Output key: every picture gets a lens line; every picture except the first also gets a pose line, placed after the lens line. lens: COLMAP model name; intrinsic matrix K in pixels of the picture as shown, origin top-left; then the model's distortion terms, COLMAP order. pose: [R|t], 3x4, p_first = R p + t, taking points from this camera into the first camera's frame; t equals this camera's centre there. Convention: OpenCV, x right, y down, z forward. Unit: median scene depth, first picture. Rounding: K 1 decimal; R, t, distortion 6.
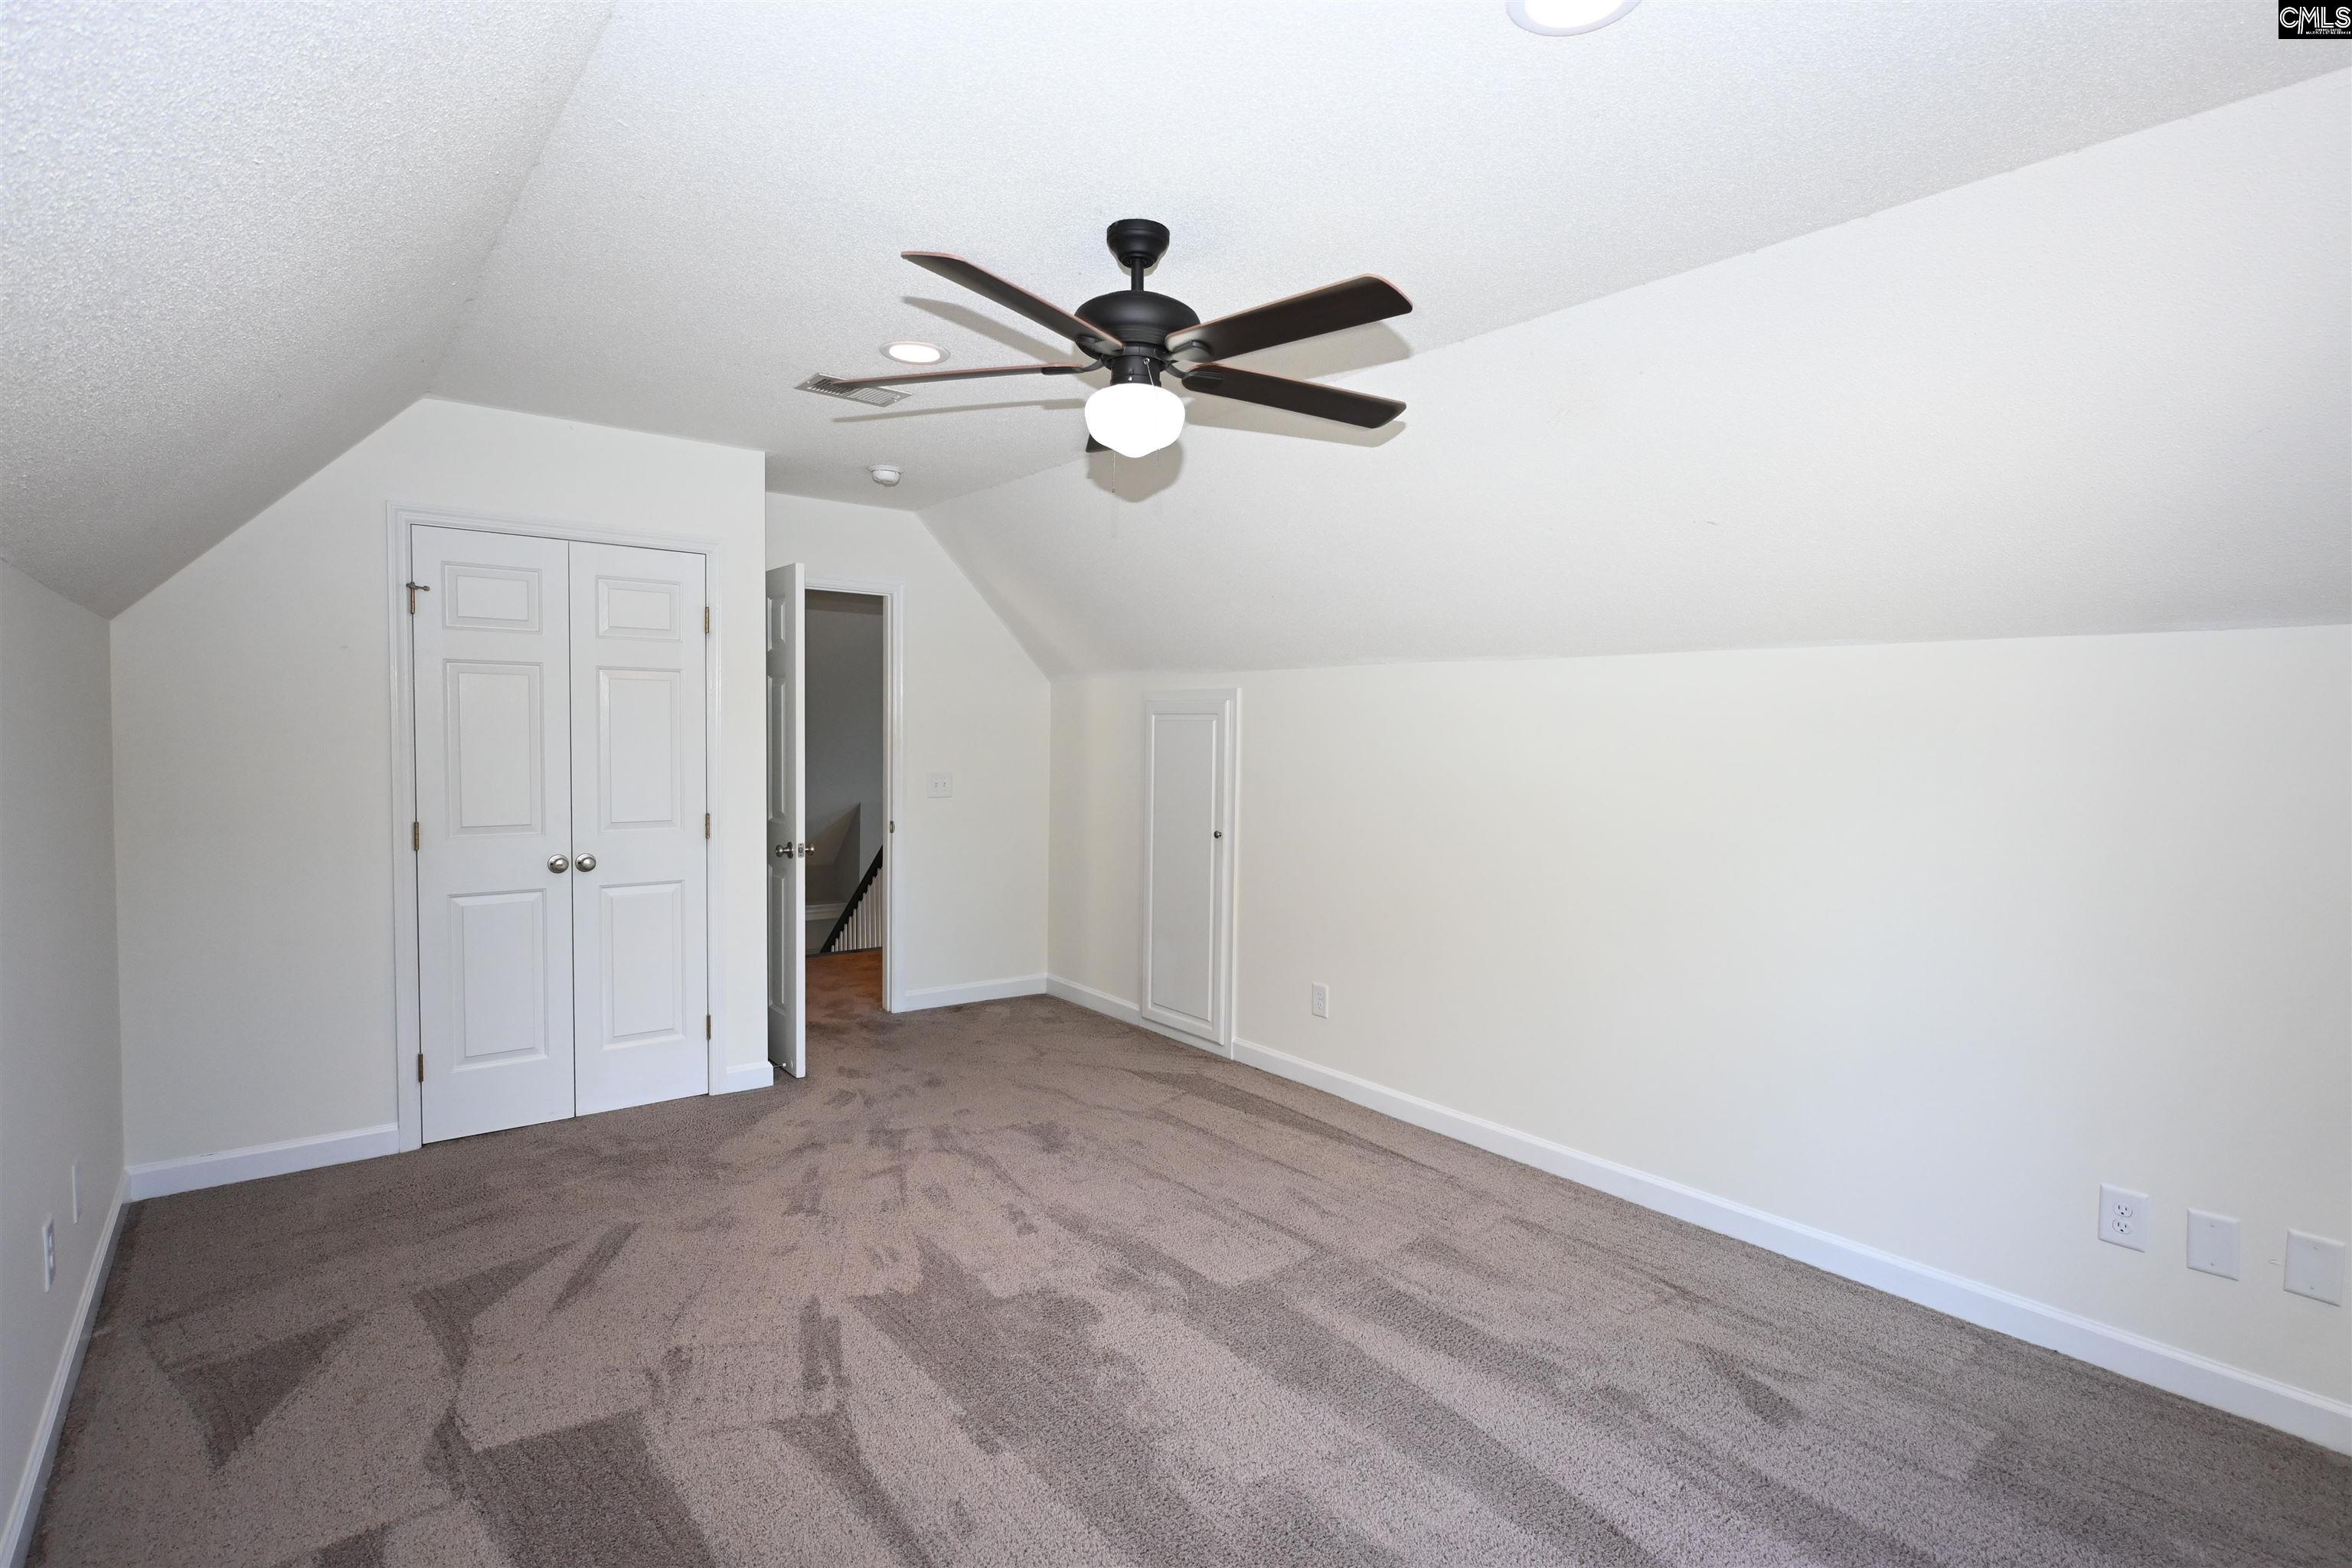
lens RADIAL K [[1160.7, 0, 1182.7], [0, 1160.7, 786.3], [0, 0, 1]] dist [-0.002532, 0.001302]
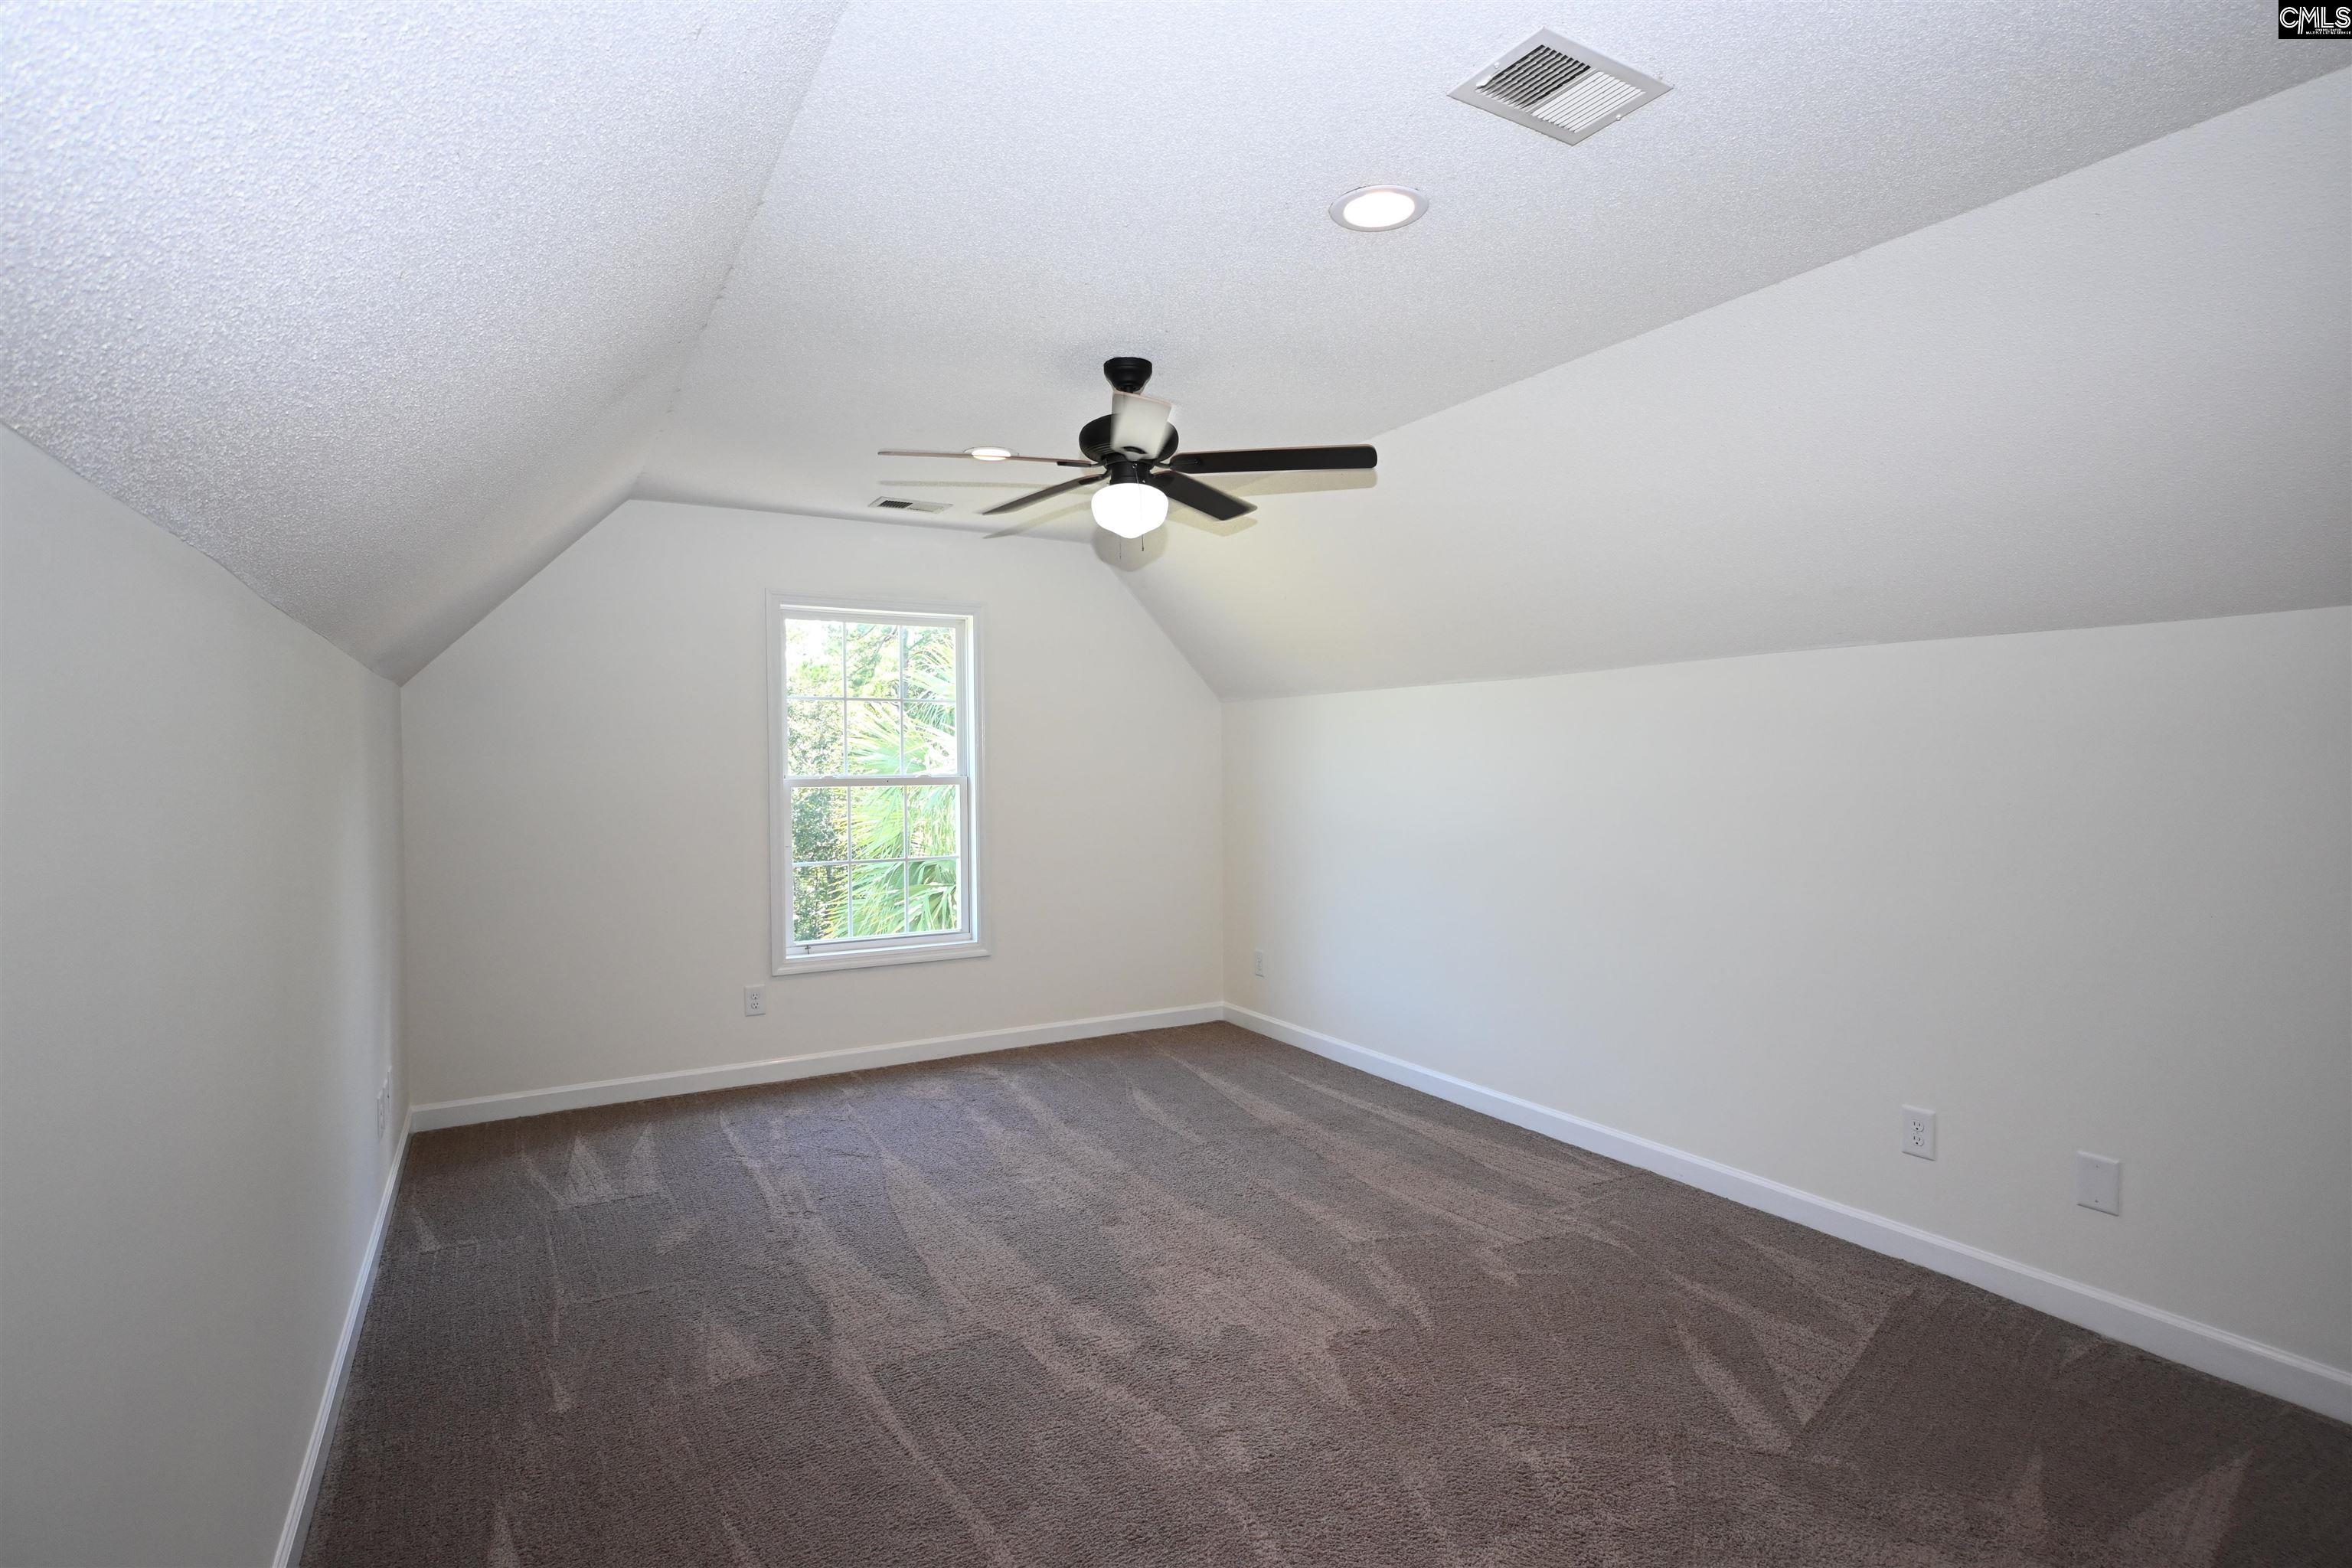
lens RADIAL K [[1160.7, 0, 1182.7], [0, 1160.7, 786.3], [0, 0, 1]] dist [-0.002532, 0.001302]
pose [[0.988778, -0.032466, -0.145825, 0.133291], [0.029125, 0.999263, -0.024989, 0.011228], [0.146529, 0.020461, 0.988995, -0.162958]]
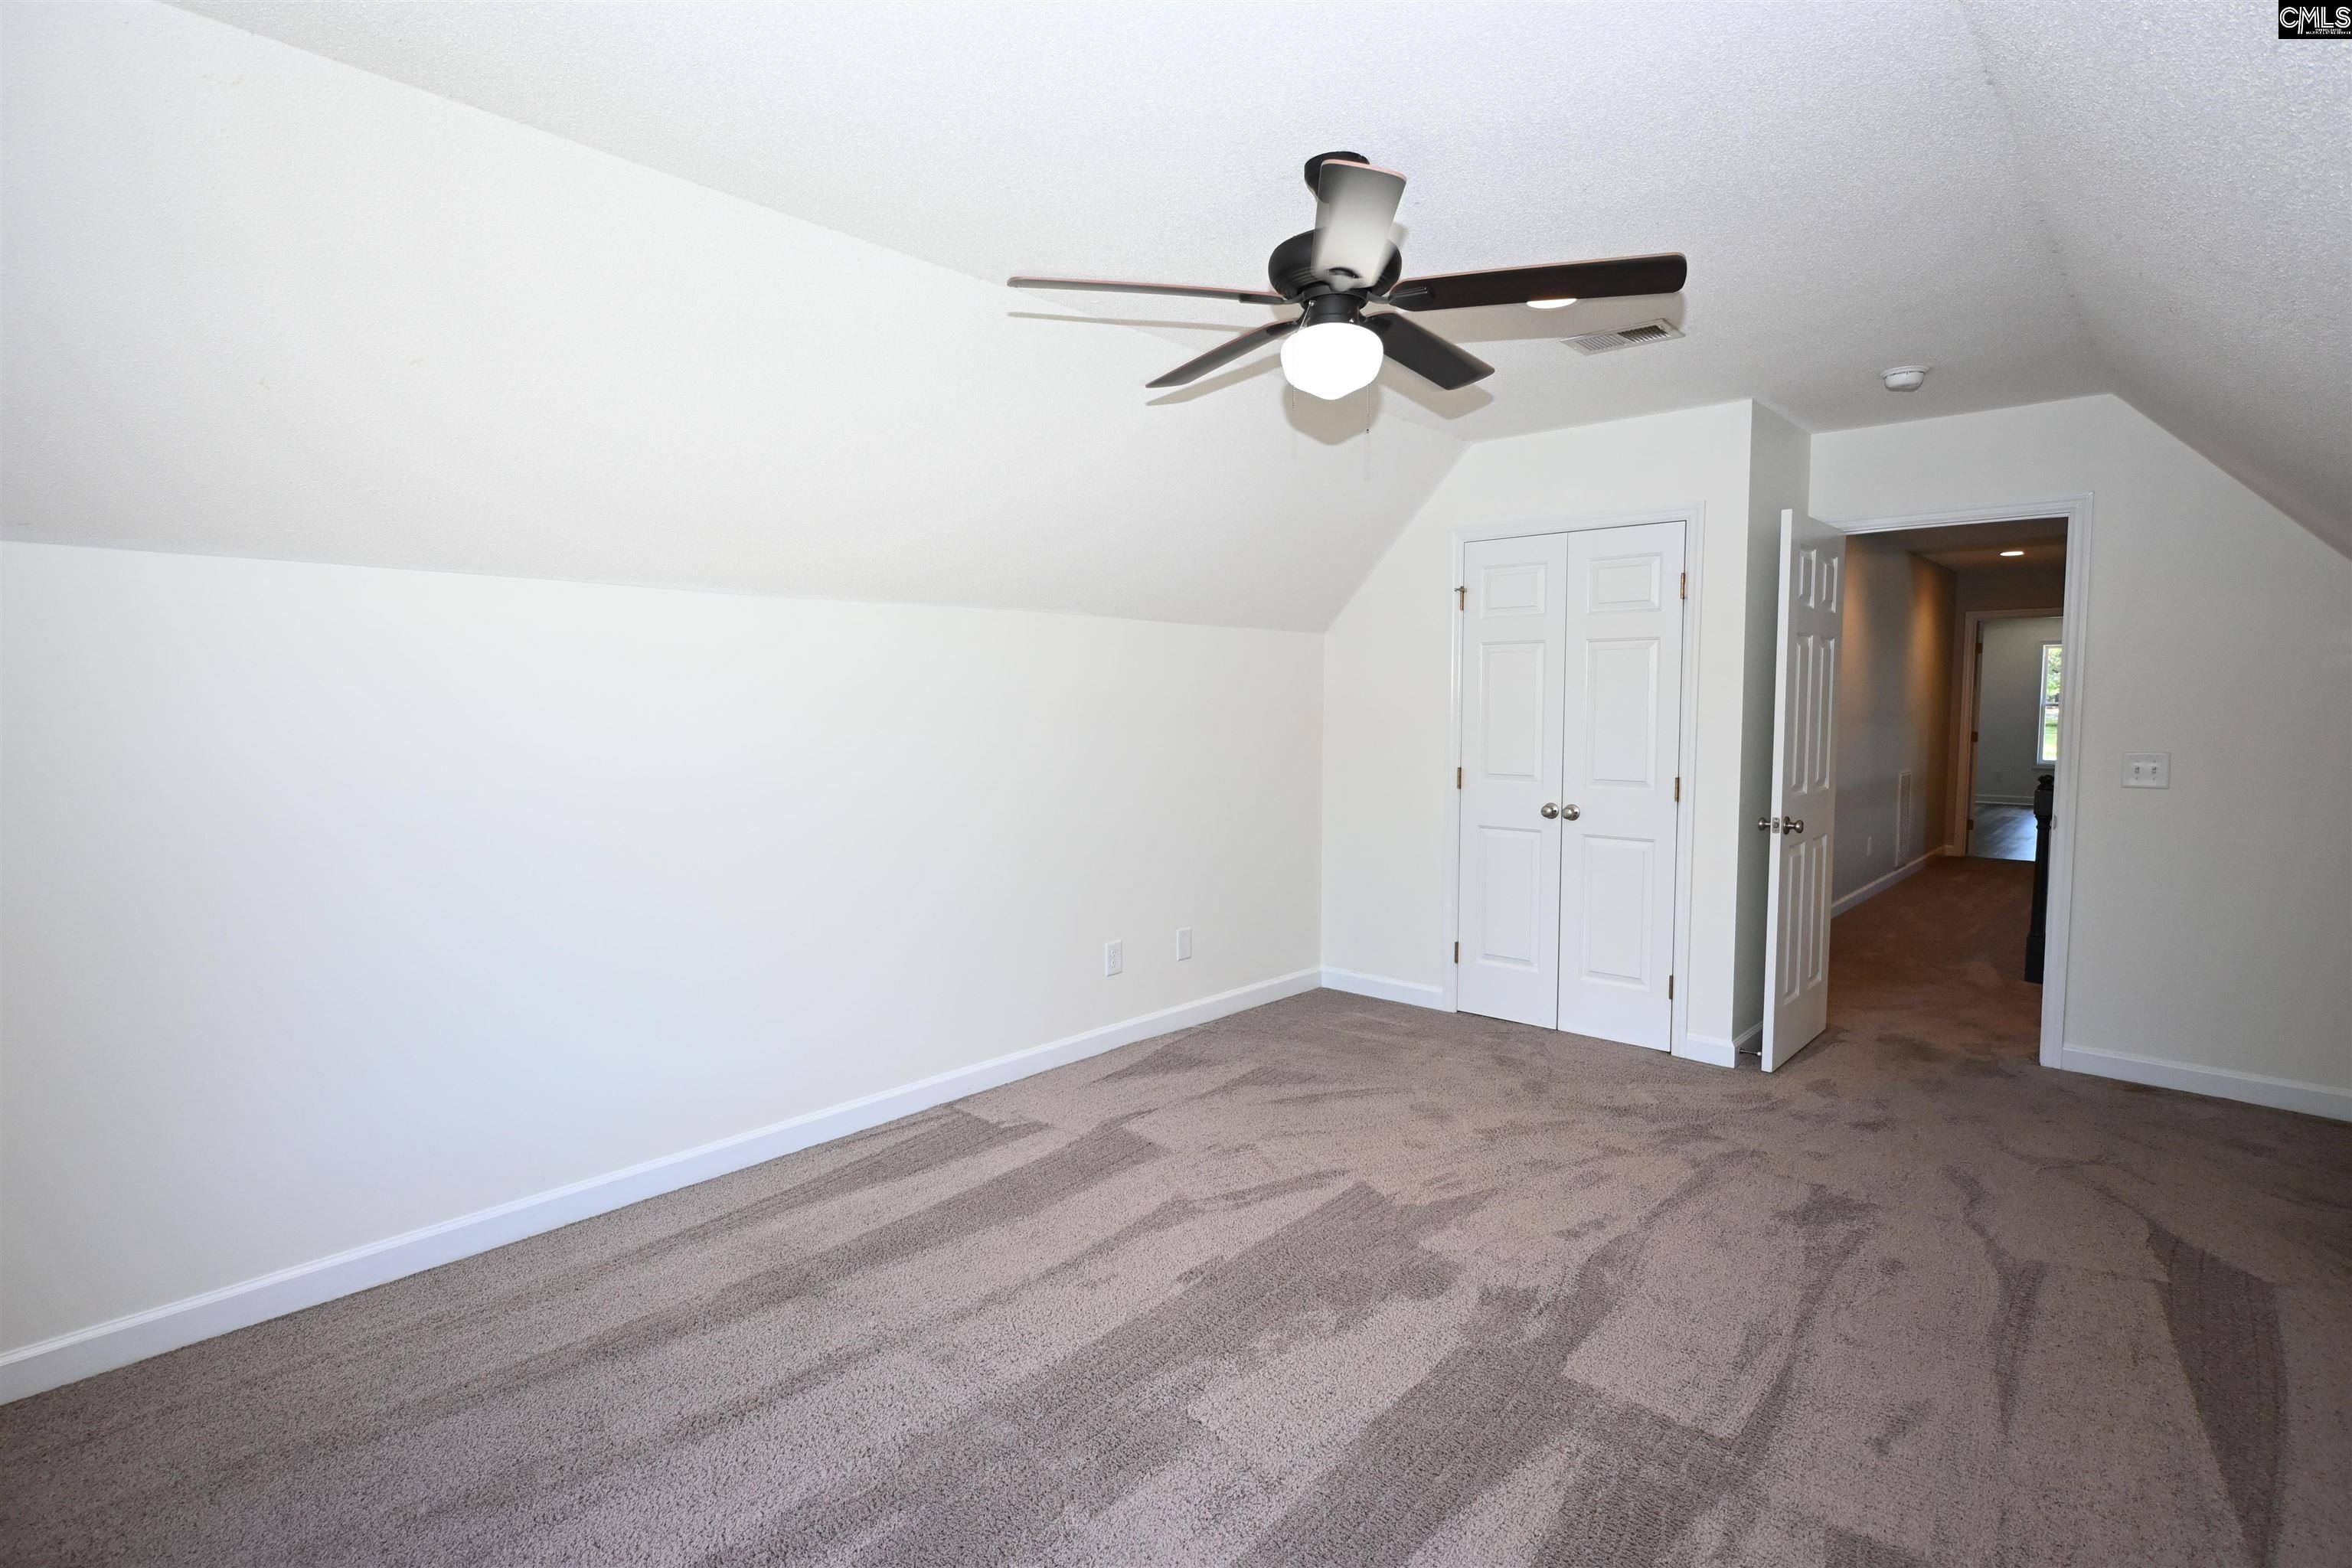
lens RADIAL K [[1140.0, 0, 1180.6], [0, 1140.0, 798.2], [0, 0, 1]] dist [-0.003730, -0.000116]
pose [[0.176191, 0.068395, -0.981977, 0.645562], [-0.049191, 0.996949, 0.060612, 0.003408], [0.983126, 0.037626, 0.179017, 0.518467]]
